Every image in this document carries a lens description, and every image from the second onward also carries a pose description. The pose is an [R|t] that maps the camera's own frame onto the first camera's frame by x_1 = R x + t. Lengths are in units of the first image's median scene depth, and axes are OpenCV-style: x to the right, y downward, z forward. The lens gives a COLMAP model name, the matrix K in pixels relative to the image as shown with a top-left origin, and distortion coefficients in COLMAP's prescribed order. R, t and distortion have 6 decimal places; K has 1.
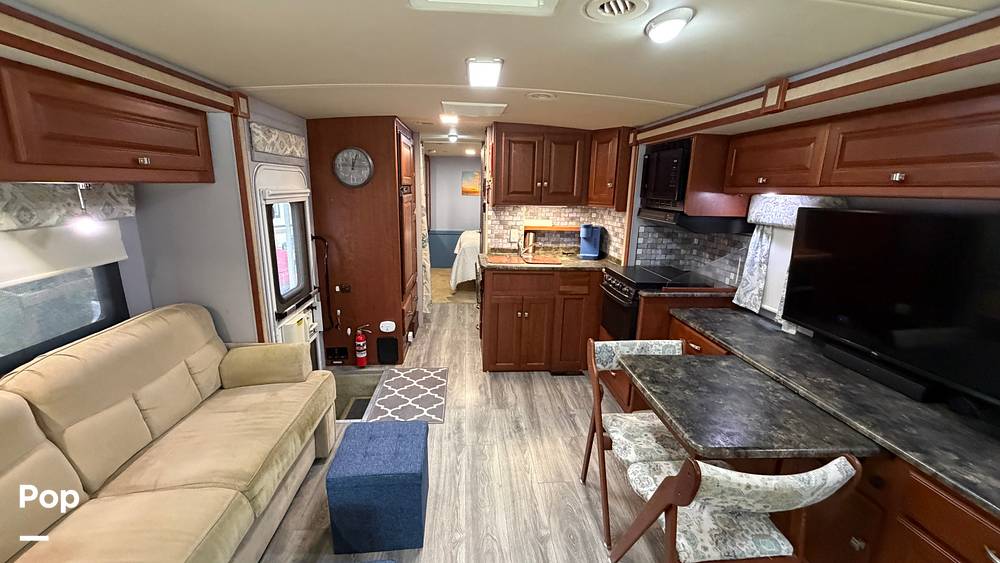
lens RADIAL K [[409.1, 0, 498.4], [0, 409.1, 279.1], [0, 0, 1]] dist [-0.002090, -0.000761]
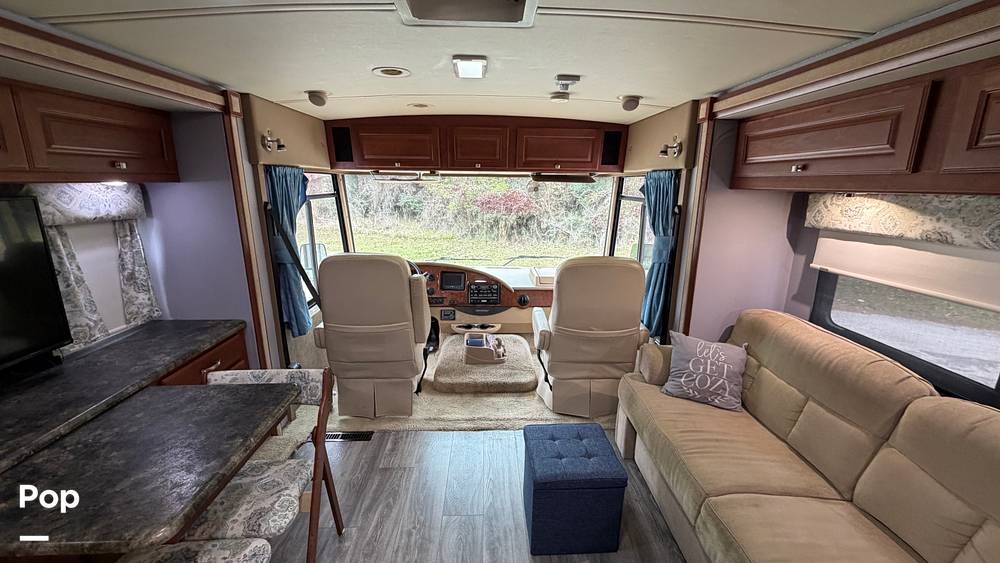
lens RADIAL K [[409.1, 0, 499.5], [0, 409.1, 283.6], [0, 0, 1]] dist [-0.002090, -0.000761]
pose [[-0.998560, -0.039286, 0.036540, -0.116649], [-0.018670, 0.892927, 0.449815, -0.318917], [-0.050299, 0.448485, -0.892374, 1.379541]]
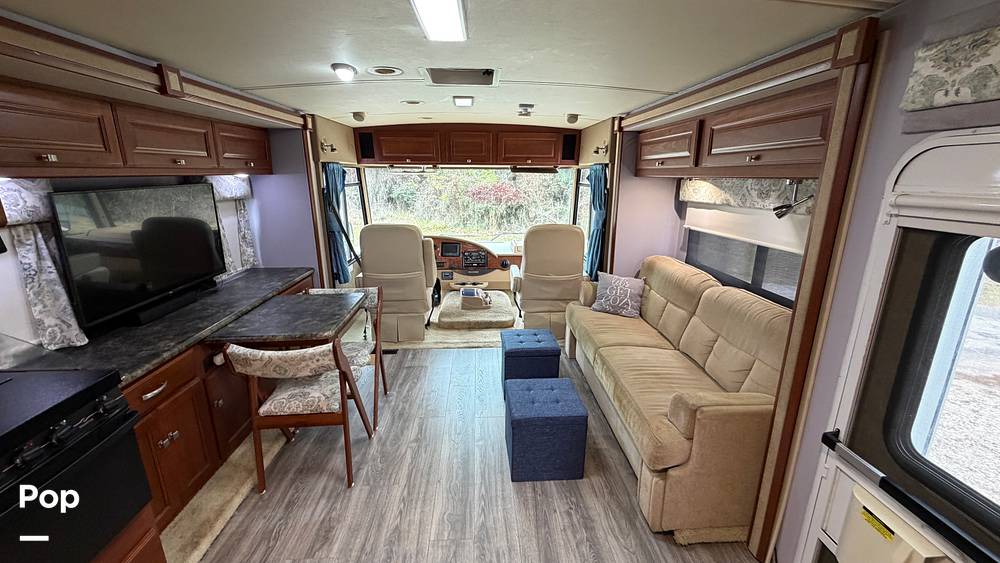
lens RADIAL K [[409.1, 0, 499.5], [0, 409.1, 282.3], [0, 0, 1]] dist [-0.002090, -0.000761]
pose [[-0.999467, -0.027947, 0.016856, -0.162335], [-0.016915, 0.885263, 0.464783, -0.427565], [-0.027911, 0.464251, -0.885264, 1.856355]]
